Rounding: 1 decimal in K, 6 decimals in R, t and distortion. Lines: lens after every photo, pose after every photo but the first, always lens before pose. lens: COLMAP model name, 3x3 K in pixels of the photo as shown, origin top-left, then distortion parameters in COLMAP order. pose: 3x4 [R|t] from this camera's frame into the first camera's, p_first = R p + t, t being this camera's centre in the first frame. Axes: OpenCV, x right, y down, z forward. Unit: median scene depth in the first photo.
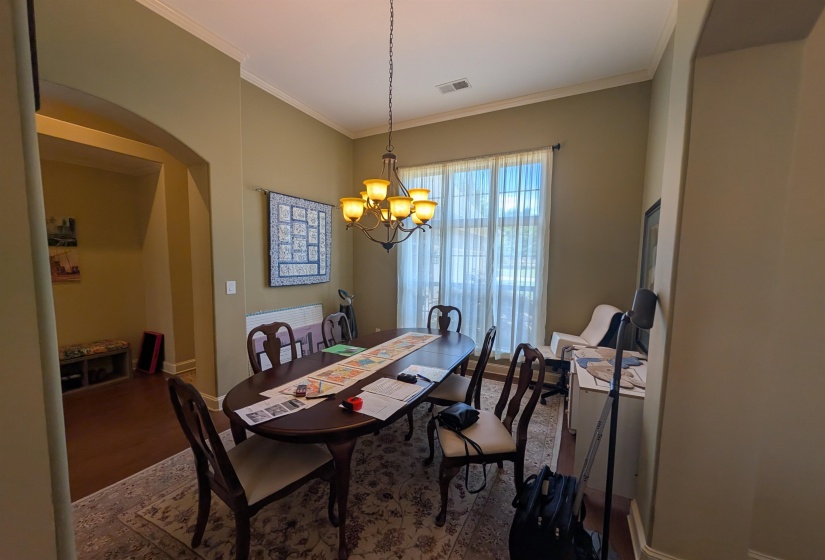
lens RADIAL K [[313.2, 0, 408.4], [0, 313.2, 287.1], [0, 0, 1]] dist [-0.008109, -0.002032]
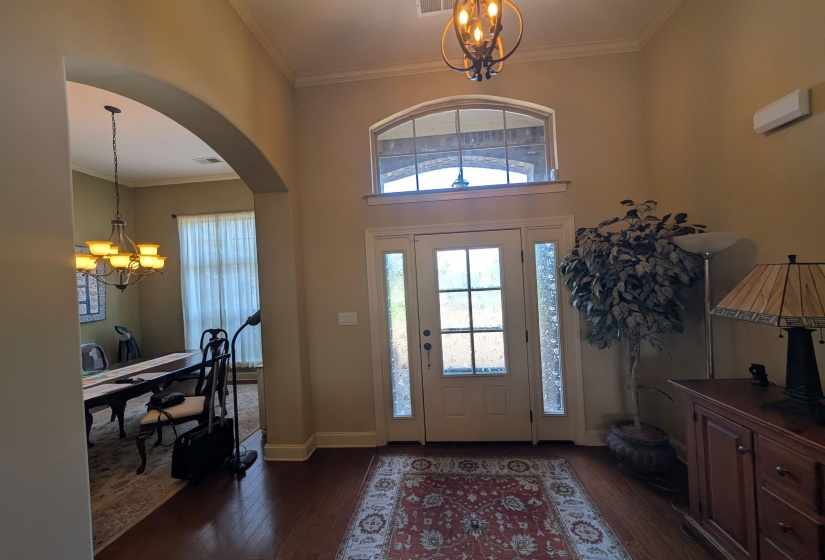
lens RADIAL K [[313.2, 0, 414.4], [0, 313.2, 281.9], [0, 0, 1]] dist [-0.008109, -0.002032]
pose [[0.917085, -0.061759, 0.393879, 0.322680], [0.097826, 0.992586, -0.072138, 0.036658], [-0.386503, 0.104688, 0.916327, -0.397826]]
